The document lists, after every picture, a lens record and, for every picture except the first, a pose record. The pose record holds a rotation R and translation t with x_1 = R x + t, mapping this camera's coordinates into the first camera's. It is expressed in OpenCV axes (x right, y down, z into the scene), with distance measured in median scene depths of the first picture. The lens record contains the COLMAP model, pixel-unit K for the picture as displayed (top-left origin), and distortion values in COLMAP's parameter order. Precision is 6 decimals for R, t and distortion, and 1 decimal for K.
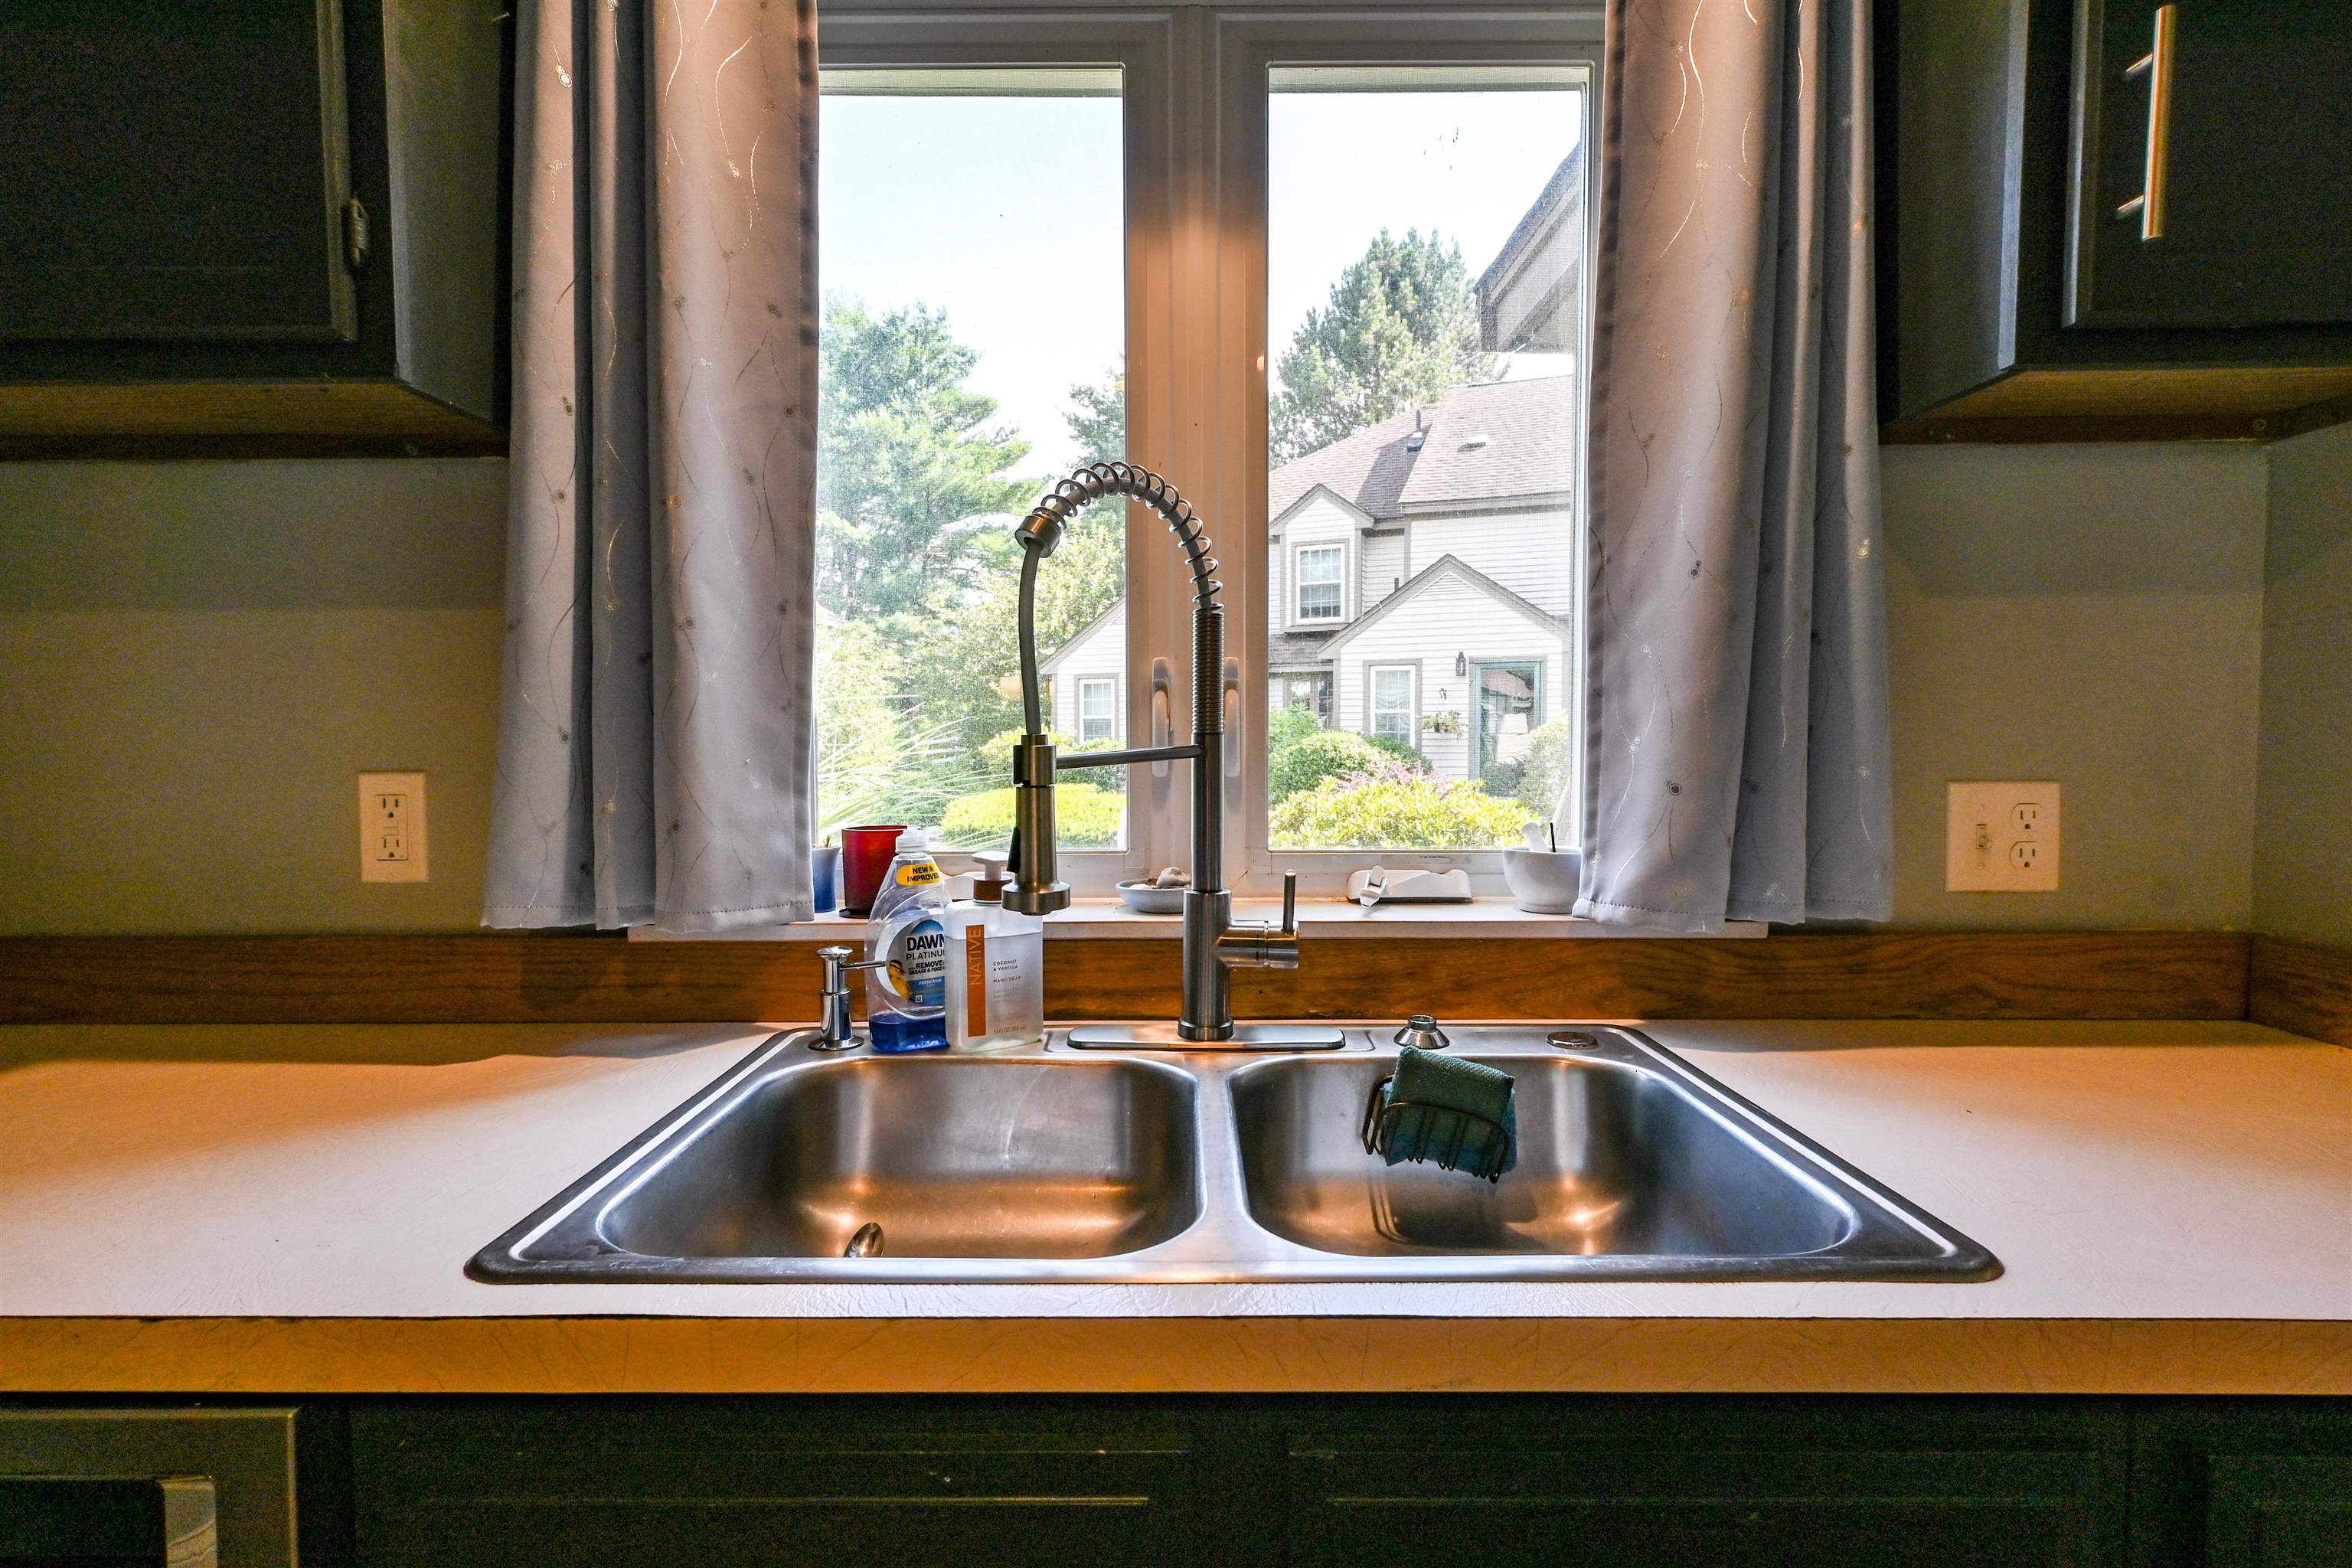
lens RADIAL K [[1173.6, 0, 1182.7], [0, 1173.6, 776.4], [0, 0, 1]] dist [0.002733, 0.000549]
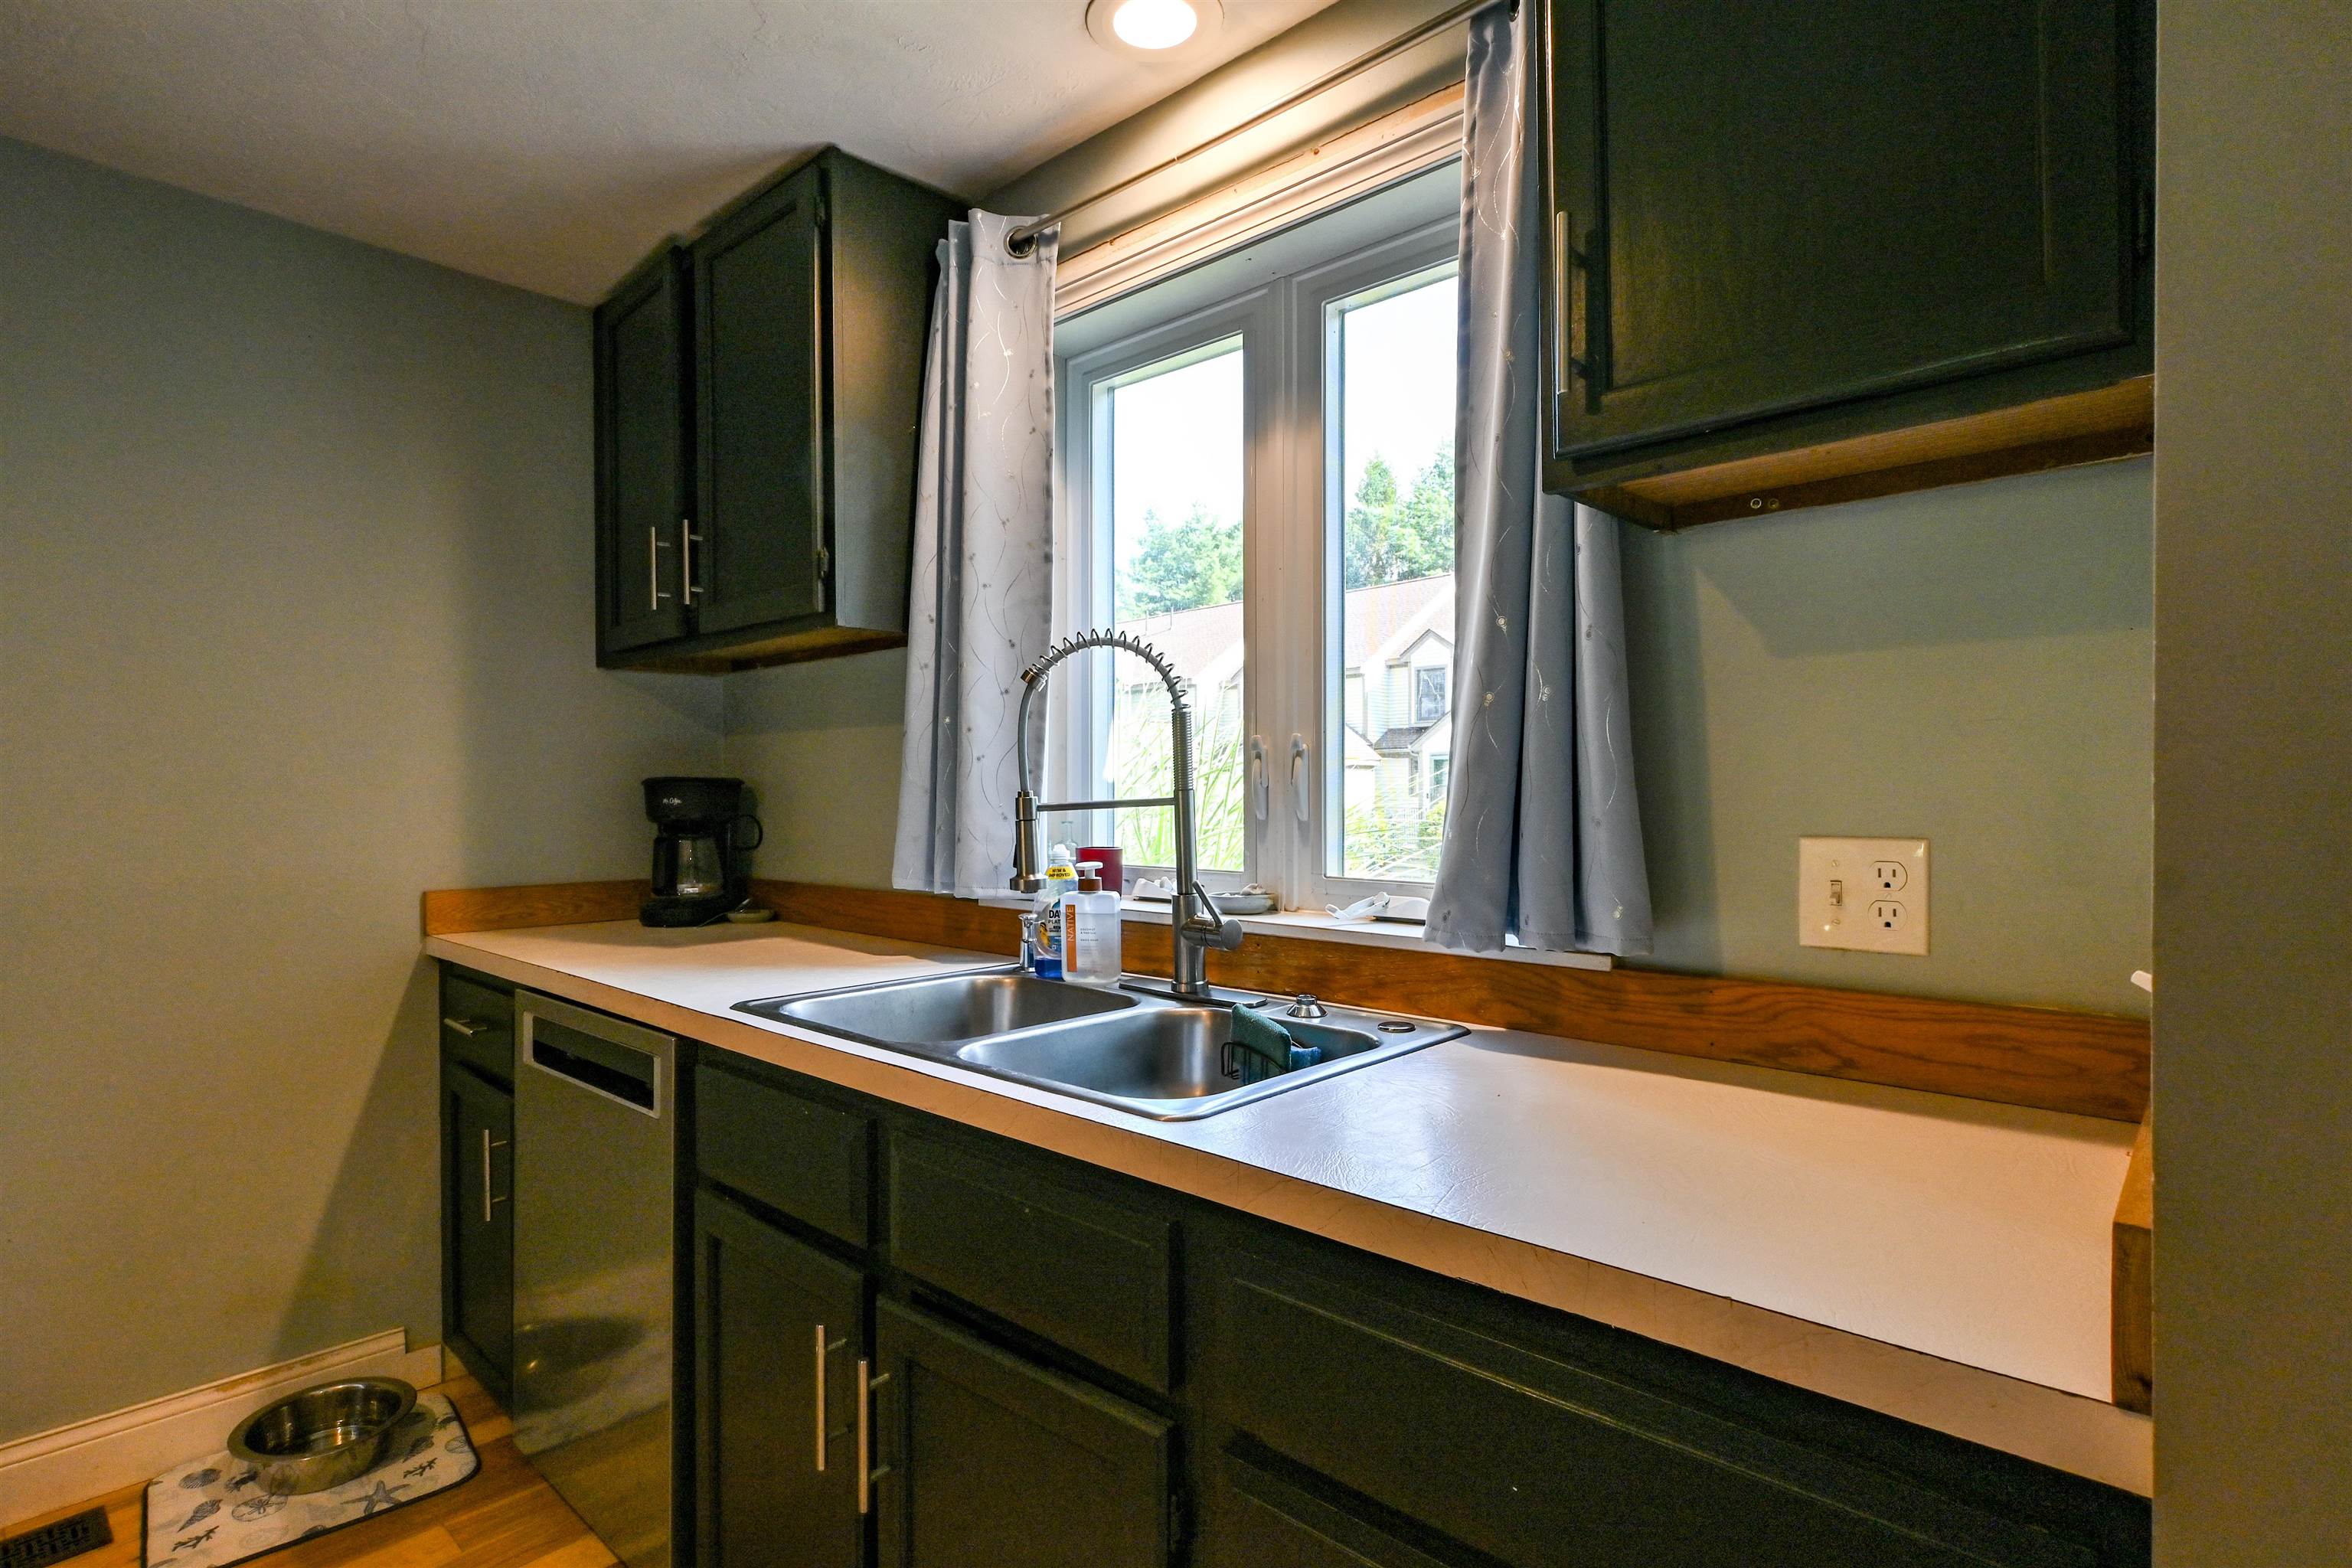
lens RADIAL K [[1173.6, 0, 1182.7], [0, 1173.6, 776.4], [0, 0, 1]] dist [0.002733, 0.000549]
pose [[0.735527, -0.007634, -0.677453, 0.958297], [-0.020463, 0.999230, -0.033477, -0.002511], [0.677187, 0.038485, 0.734804, -0.108195]]
